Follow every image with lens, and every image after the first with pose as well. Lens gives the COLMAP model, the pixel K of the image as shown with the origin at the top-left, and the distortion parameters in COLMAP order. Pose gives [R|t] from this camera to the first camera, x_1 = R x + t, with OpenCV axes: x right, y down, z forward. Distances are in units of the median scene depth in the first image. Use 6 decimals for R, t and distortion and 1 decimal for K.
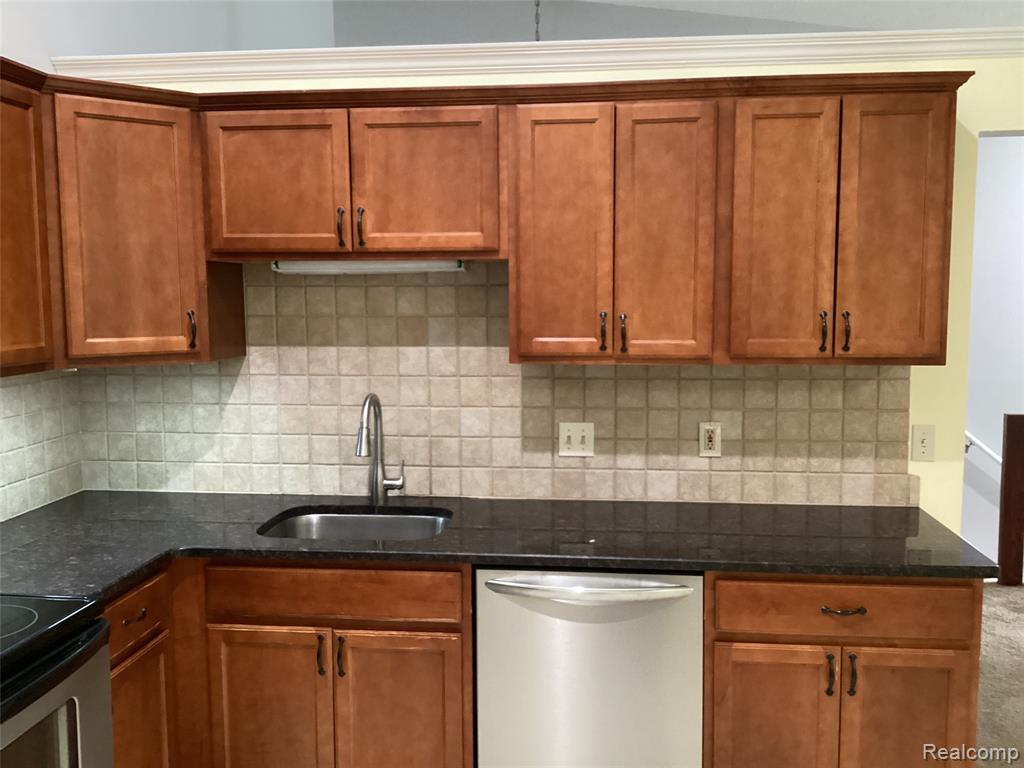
lens RADIAL K [[936.0, 0, 555.7], [0, 936.0, 388.1], [0, 0, 1]] dist [0.079211, -0.160080]
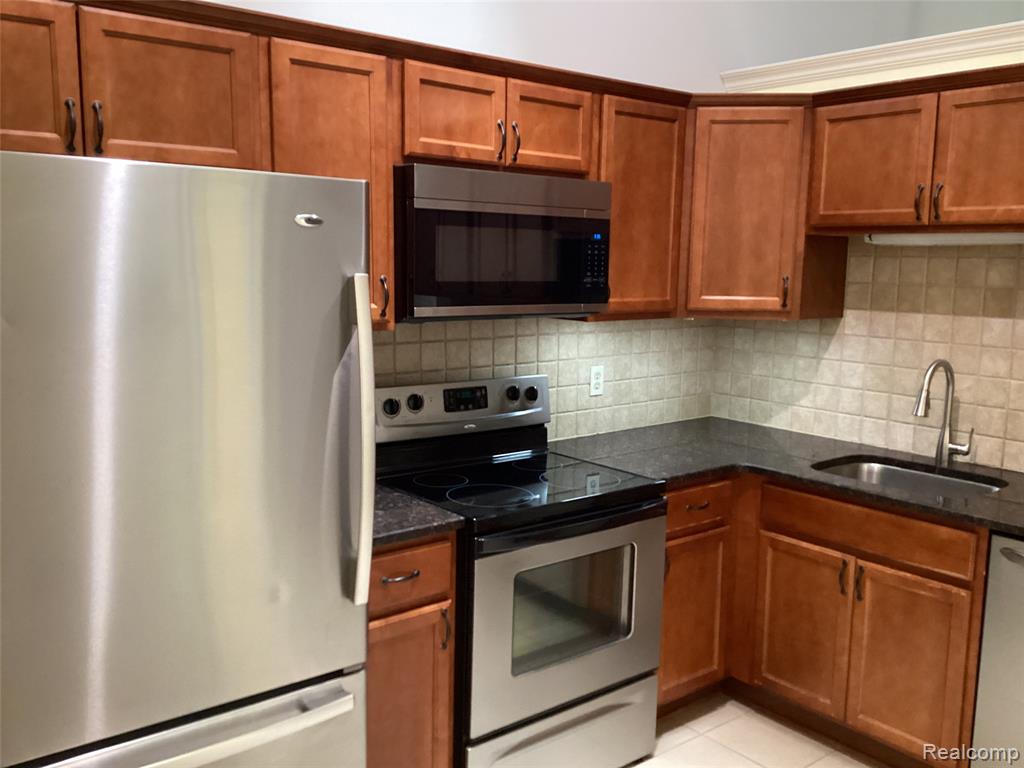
lens RADIAL K [[936.0, 0, 510.4], [0, 936.0, 392.6], [0, 0, 1]] dist [0.079211, -0.160080]
pose [[0.700704, 0.115850, -0.703984, 0.233440], [-0.088837, 0.993217, 0.075023, 0.006467], [0.707900, 0.009971, 0.706243, -0.101075]]
